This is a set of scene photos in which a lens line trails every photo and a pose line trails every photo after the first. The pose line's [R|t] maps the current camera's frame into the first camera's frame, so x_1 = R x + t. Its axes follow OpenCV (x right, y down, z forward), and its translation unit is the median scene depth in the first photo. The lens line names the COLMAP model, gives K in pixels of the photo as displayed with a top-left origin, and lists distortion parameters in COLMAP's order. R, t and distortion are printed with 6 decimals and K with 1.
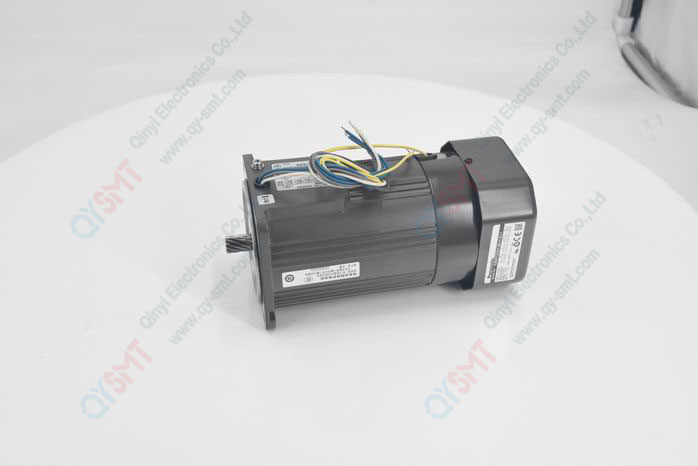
lens RADIAL K [[846.4, 0, 354.8], [0, 846.4, 239.3], [0, 0, 1]] dist [0.004254, 0.000000]
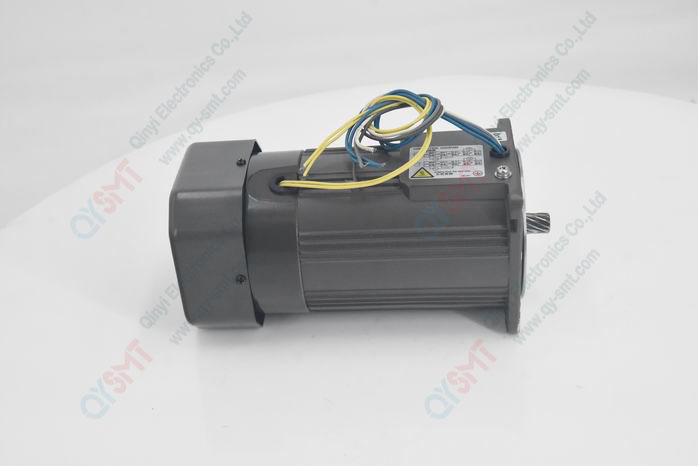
lens RADIAL K [[1057.9, 0, 349.6], [0, 1057.9, 235.1], [0, 0, 1]] dist [0.006244, 0.000000]
pose [[1.000000, -0.000011, -0.000105, -0.005894], [0.000011, 1.000000, 0.000015, -0.005007], [0.000105, -0.000015, 1.000000, -0.249750]]
